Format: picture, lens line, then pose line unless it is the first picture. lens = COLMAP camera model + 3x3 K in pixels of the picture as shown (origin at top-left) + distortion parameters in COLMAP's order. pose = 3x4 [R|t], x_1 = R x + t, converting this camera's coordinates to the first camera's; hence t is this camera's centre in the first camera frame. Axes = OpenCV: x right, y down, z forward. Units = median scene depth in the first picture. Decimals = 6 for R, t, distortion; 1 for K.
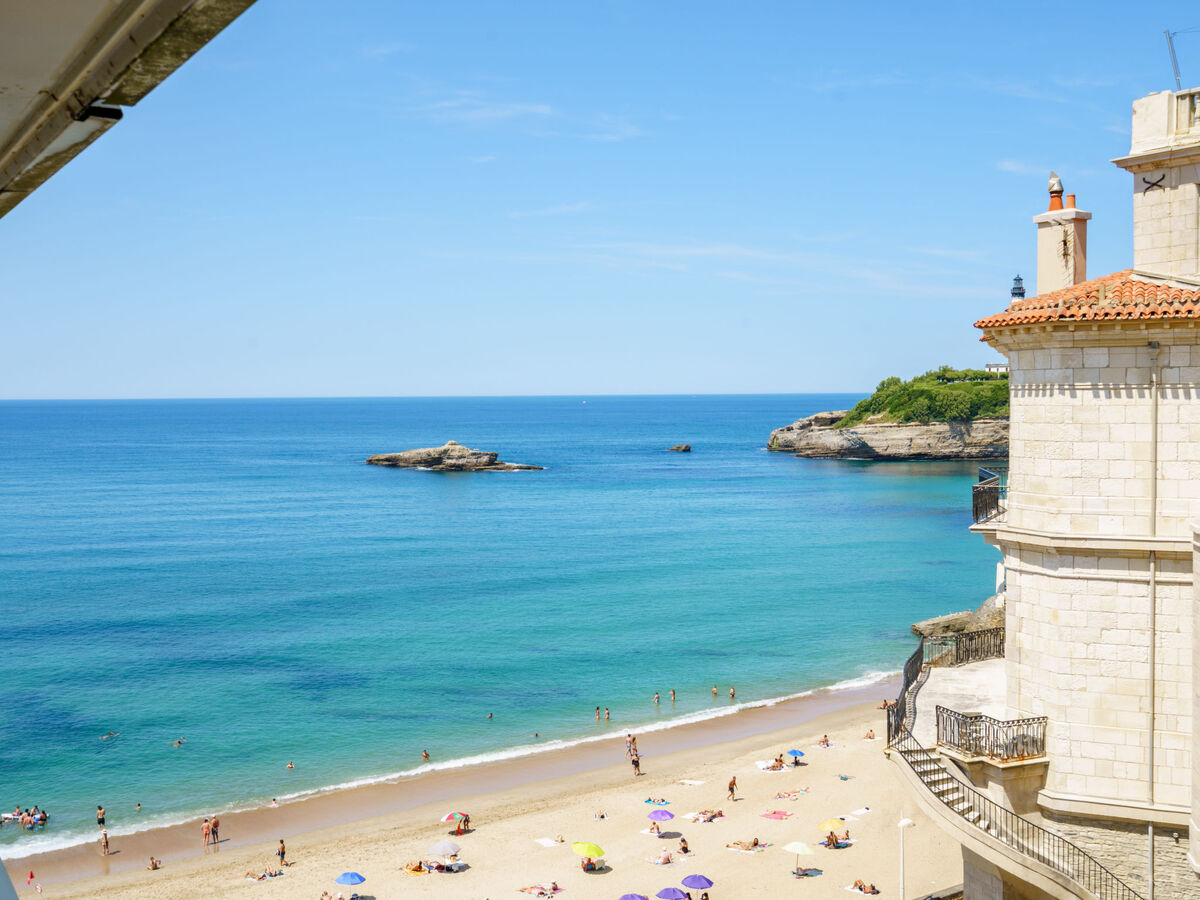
lens RADIAL K [[1297.2, 0, 596.5], [0, 1297.2, 457.7], [0, 0, 1]] dist [0.023322, 0.000000]
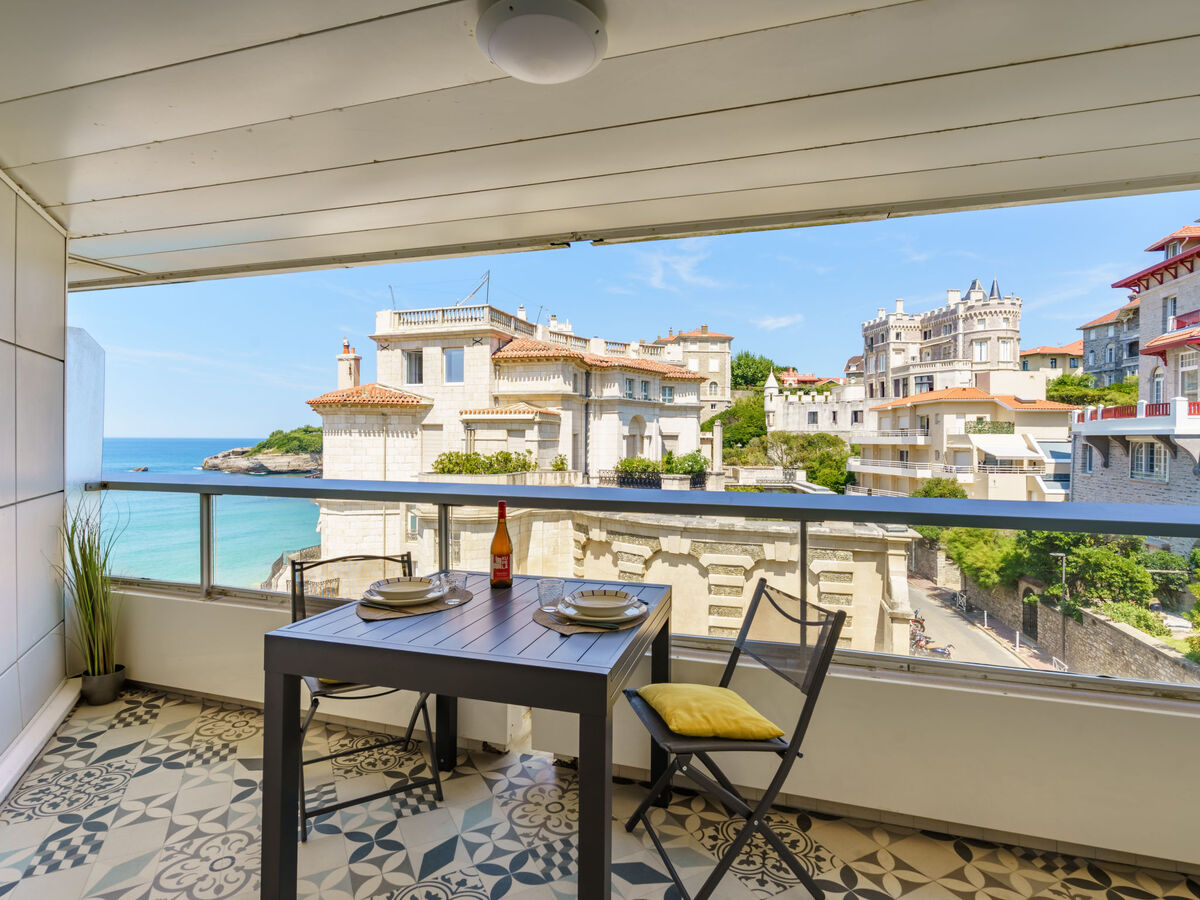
lens RADIAL K [[627.7, 0, 593.5], [0, 627.7, 442.6], [0, 0, 1]] dist [0.002212, 0.004235]
pose [[0.772680, 0.010391, 0.634710, -0.005268], [0.018252, 0.999089, -0.038576, 0.015347], [-0.634533, 0.041392, 0.771787, -0.122585]]
